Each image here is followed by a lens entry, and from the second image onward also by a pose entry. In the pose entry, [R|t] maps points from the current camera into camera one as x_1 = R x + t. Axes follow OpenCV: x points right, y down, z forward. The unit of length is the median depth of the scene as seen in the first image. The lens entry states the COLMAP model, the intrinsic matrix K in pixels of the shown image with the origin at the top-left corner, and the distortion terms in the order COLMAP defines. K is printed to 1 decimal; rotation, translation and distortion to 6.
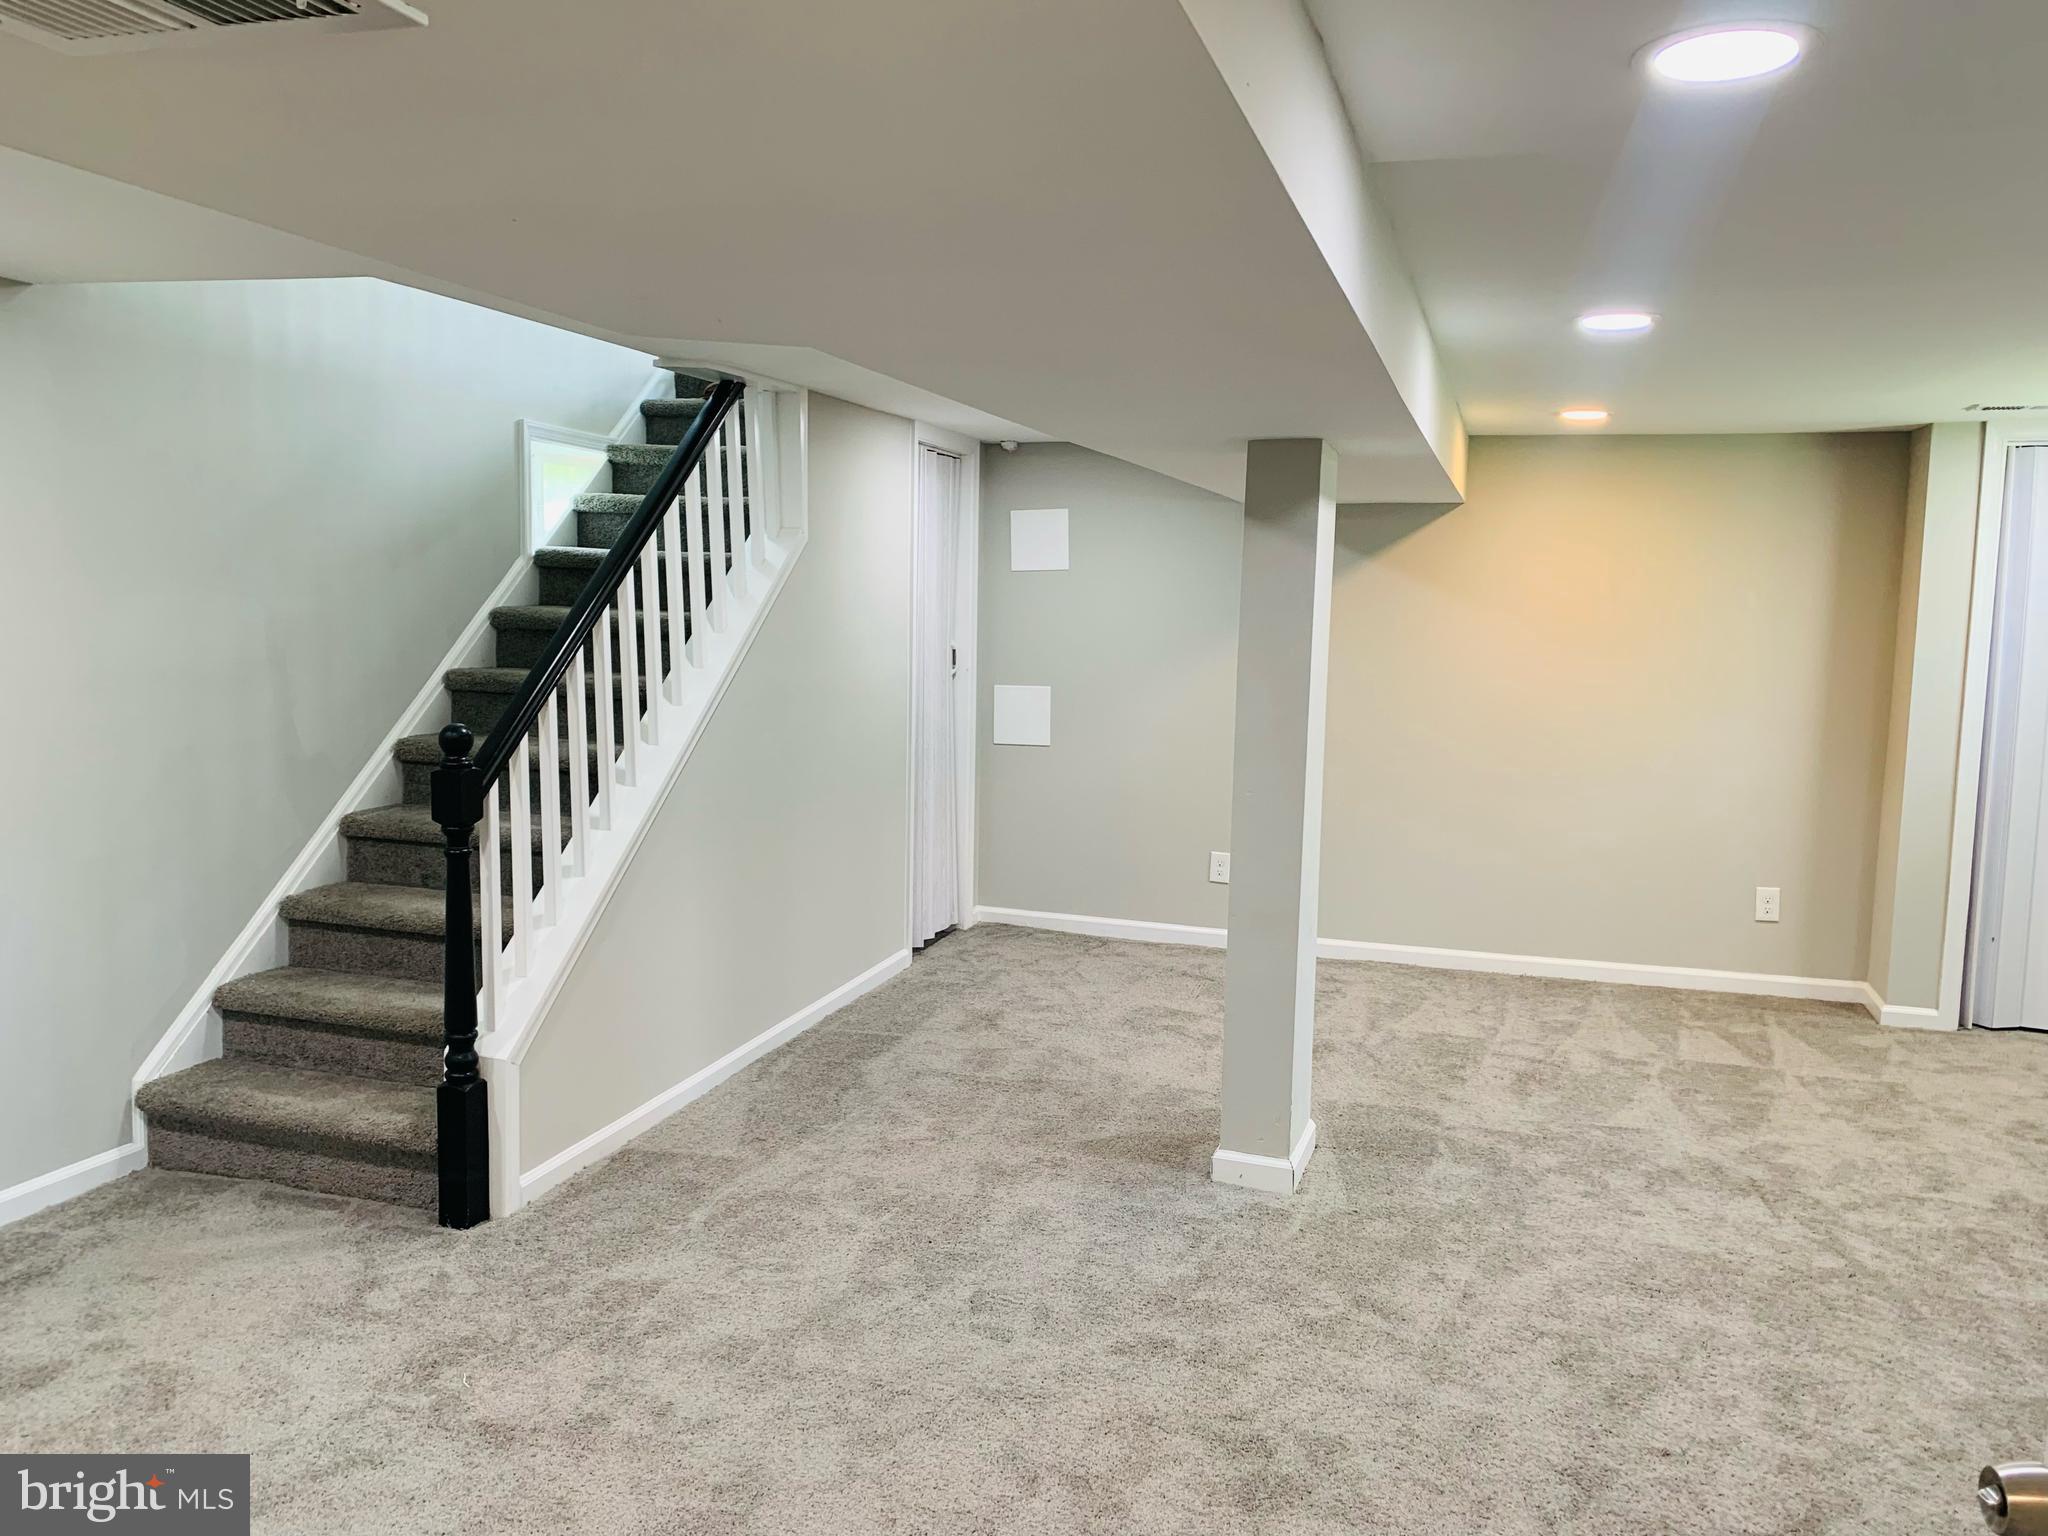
lens RADIAL K [[1574.3, 0, 1027.8], [0, 1574.3, 751.0], [0, 0, 1]] dist [0.034441, -0.036488]
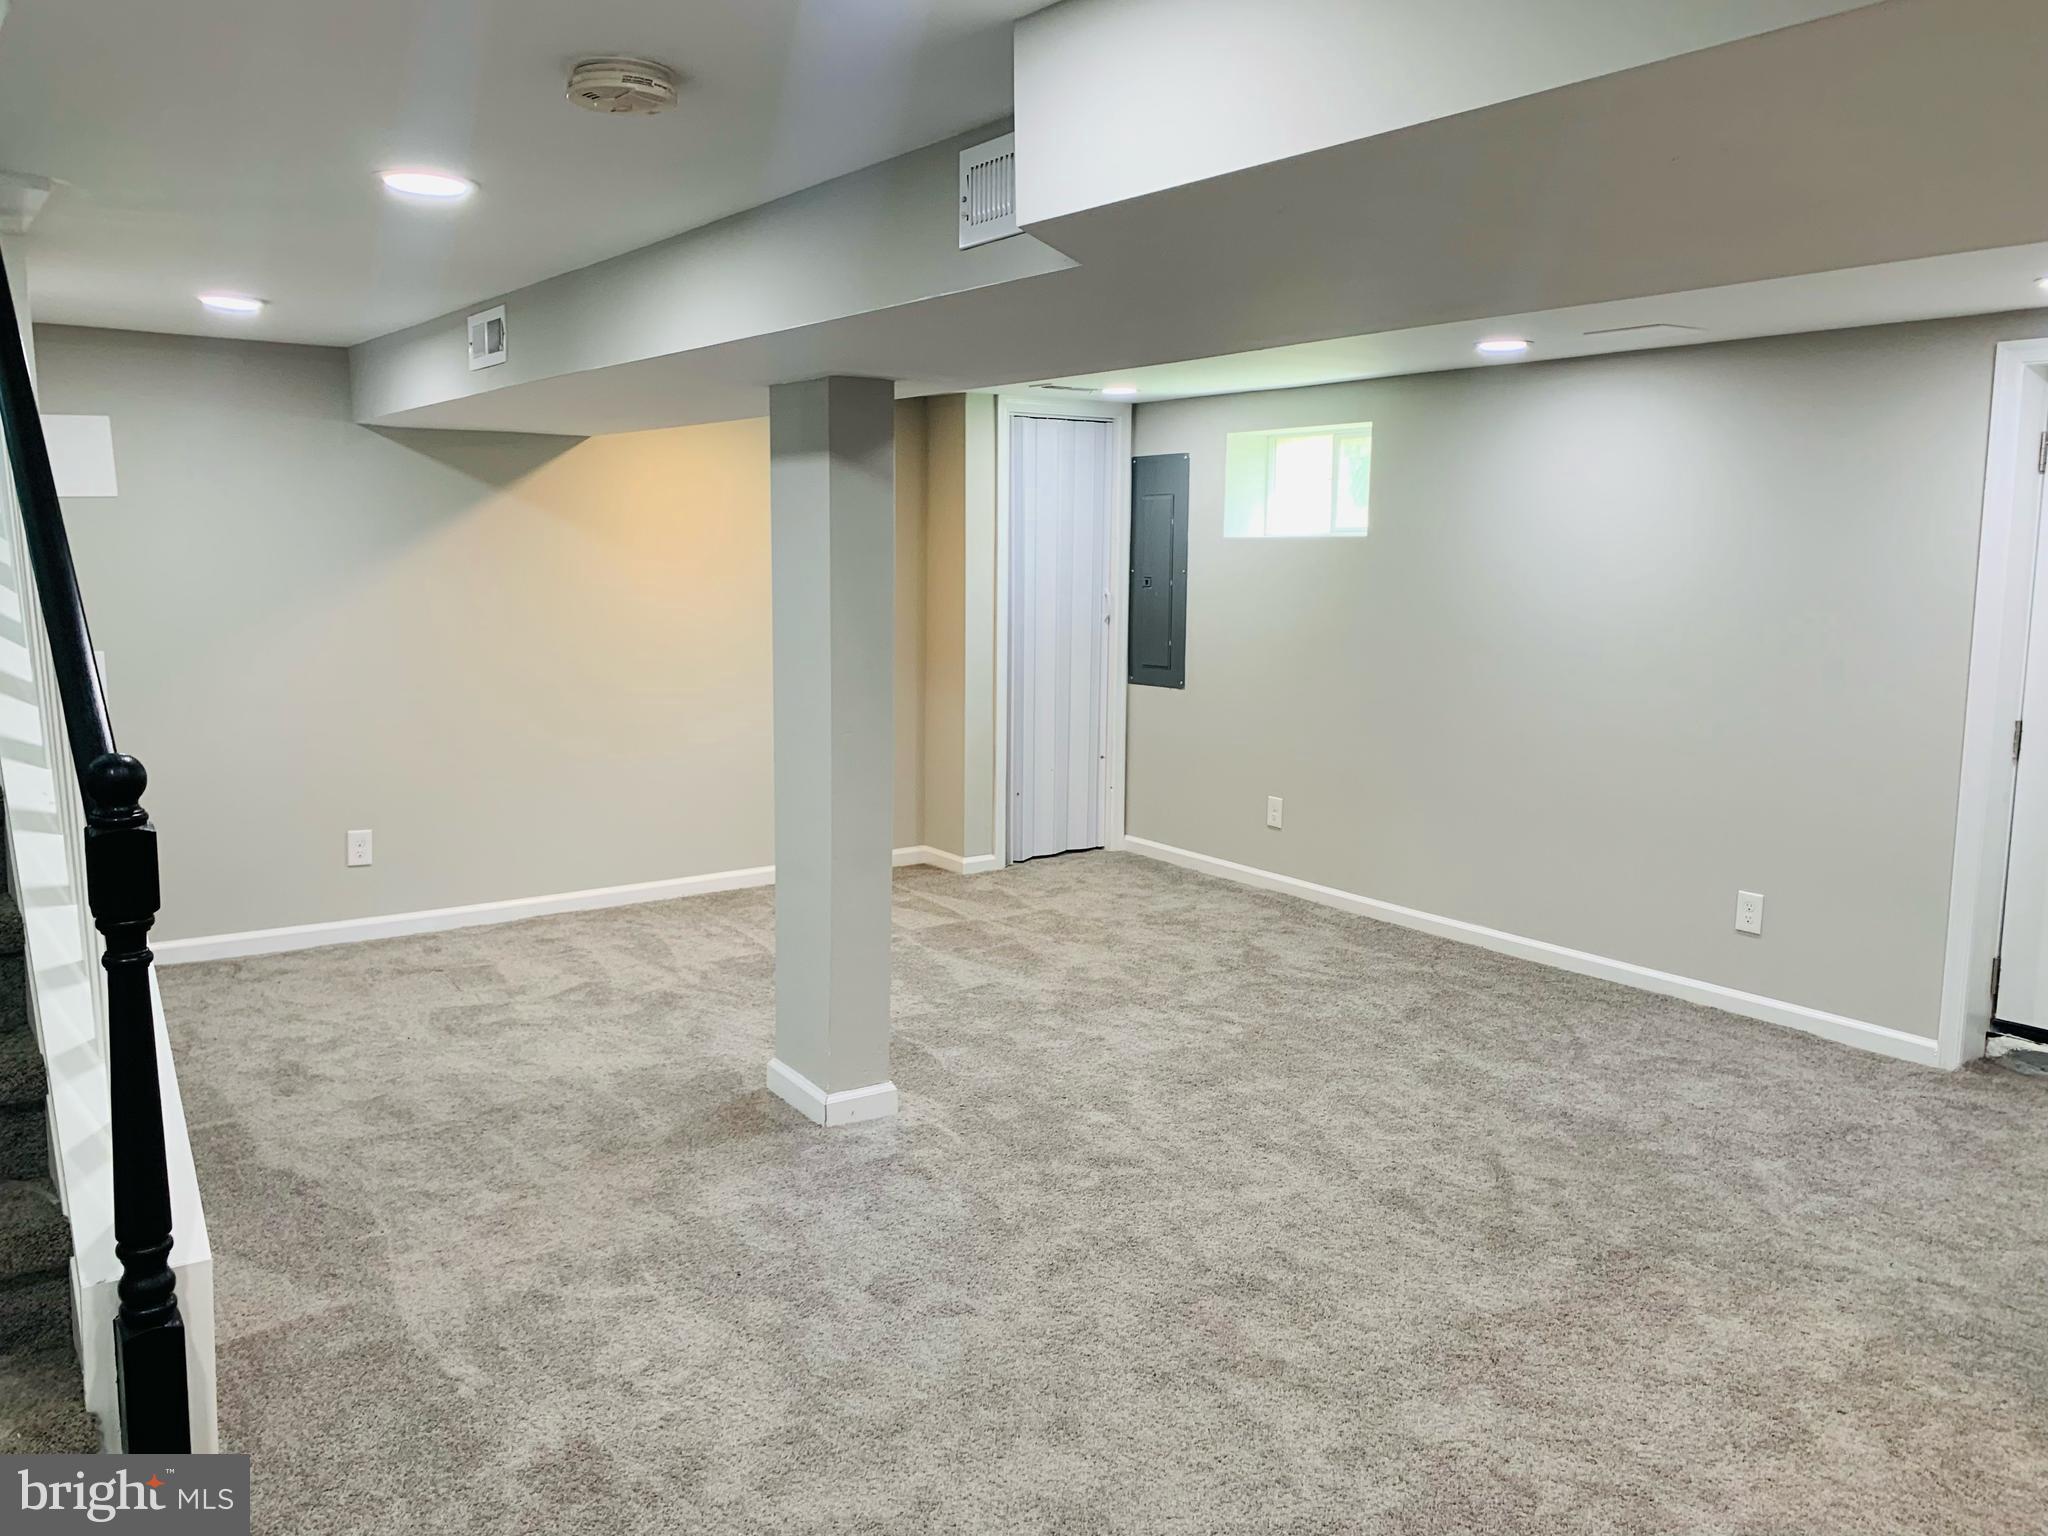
lens RADIAL K [[1555.5, 0, 996.5], [0, 1555.5, 774.4], [0, 0, 1]] dist [0.139630, -0.260076]
pose [[0.603740, -0.134596, 0.785737, -0.576490], [0.086759, 0.990883, 0.103074, -0.044849], [-0.792446, 0.005940, 0.609913, 0.305362]]
